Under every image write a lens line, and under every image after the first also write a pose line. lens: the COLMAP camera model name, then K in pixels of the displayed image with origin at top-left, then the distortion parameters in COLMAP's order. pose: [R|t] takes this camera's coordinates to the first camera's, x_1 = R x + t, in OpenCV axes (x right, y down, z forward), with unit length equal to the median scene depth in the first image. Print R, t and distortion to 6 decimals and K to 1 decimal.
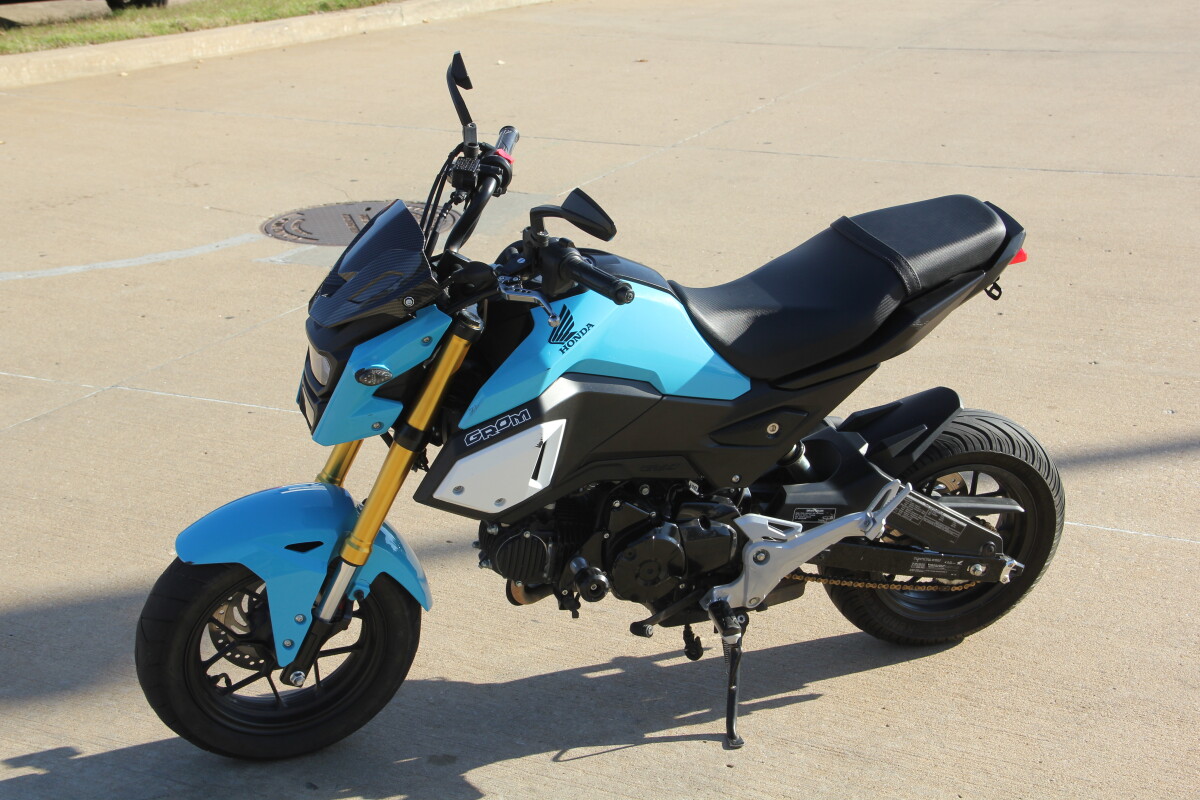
lens RADIAL K [[1932.4, 0, 602.1], [0, 1932.4, 443.0], [0, 0, 1]] dist [0.225219, 0.128190]
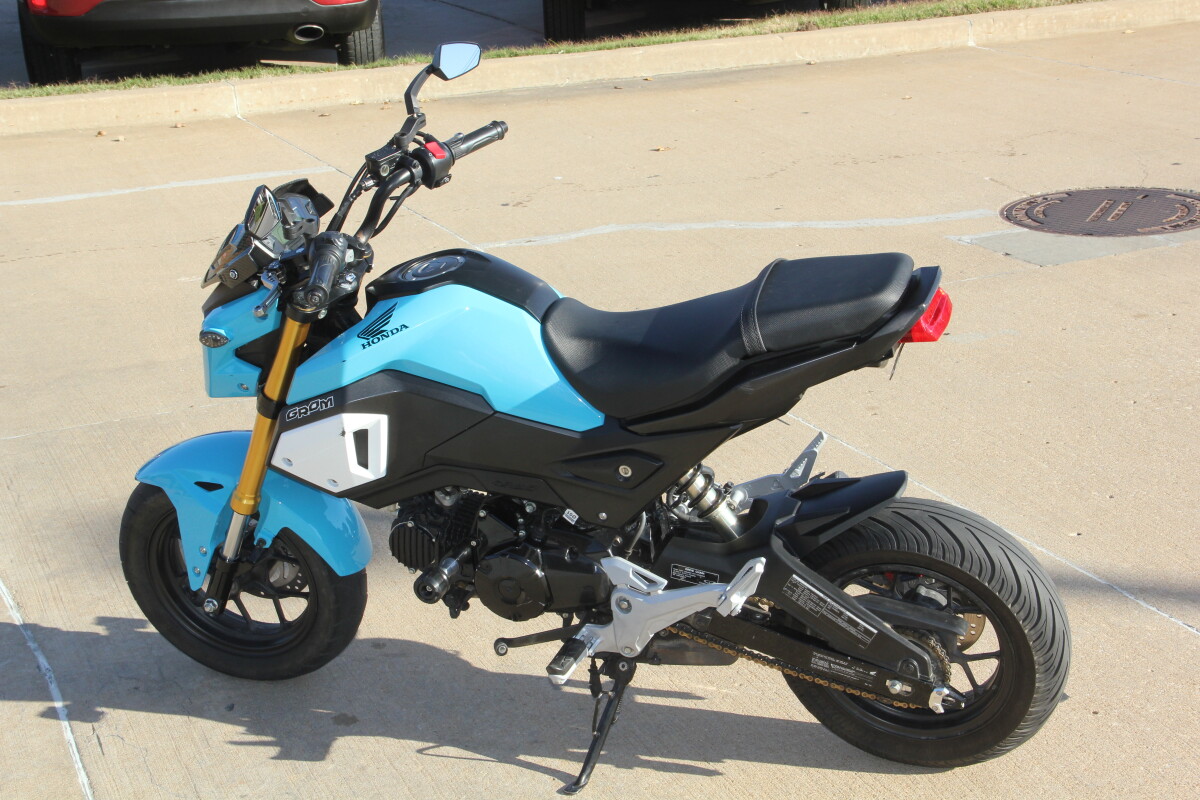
lens RADIAL K [[1995.0, 0, 598.6], [0, 1995.0, 445.6], [0, 0, 1]] dist [0.217745, 0.160111]
pose [[0.775211, 0.195472, -0.600699, 0.634252], [-0.180424, 0.979822, 0.086002, -0.096951], [0.605389, 0.041711, 0.794836, 0.219850]]
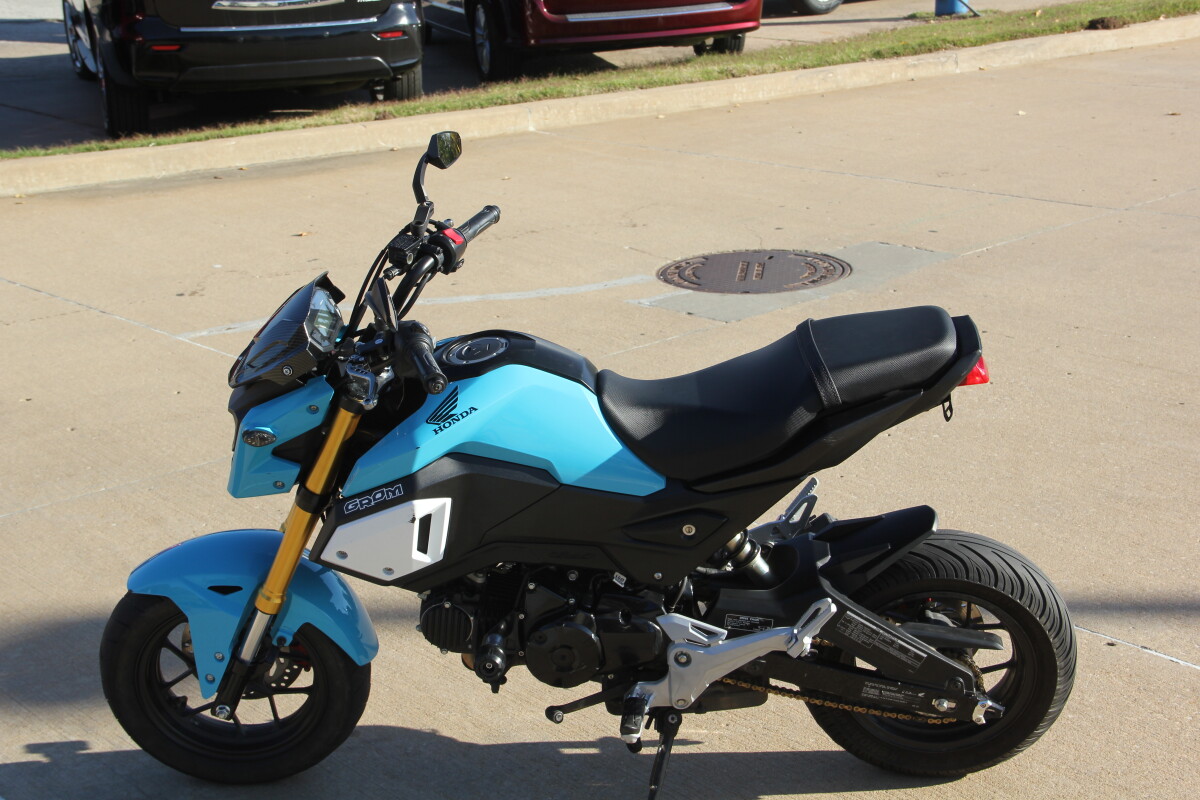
lens RADIAL K [[1883.5, 0, 604.0], [0, 1883.5, 435.3], [0, 0, 1]] dist [0.153682, 0.223245]
pose [[0.929989, 0.101025, -0.353432, 0.367773], [-0.105783, 0.994372, 0.005885, -0.054230], [0.352037, 0.031914, 0.935442, 0.091794]]
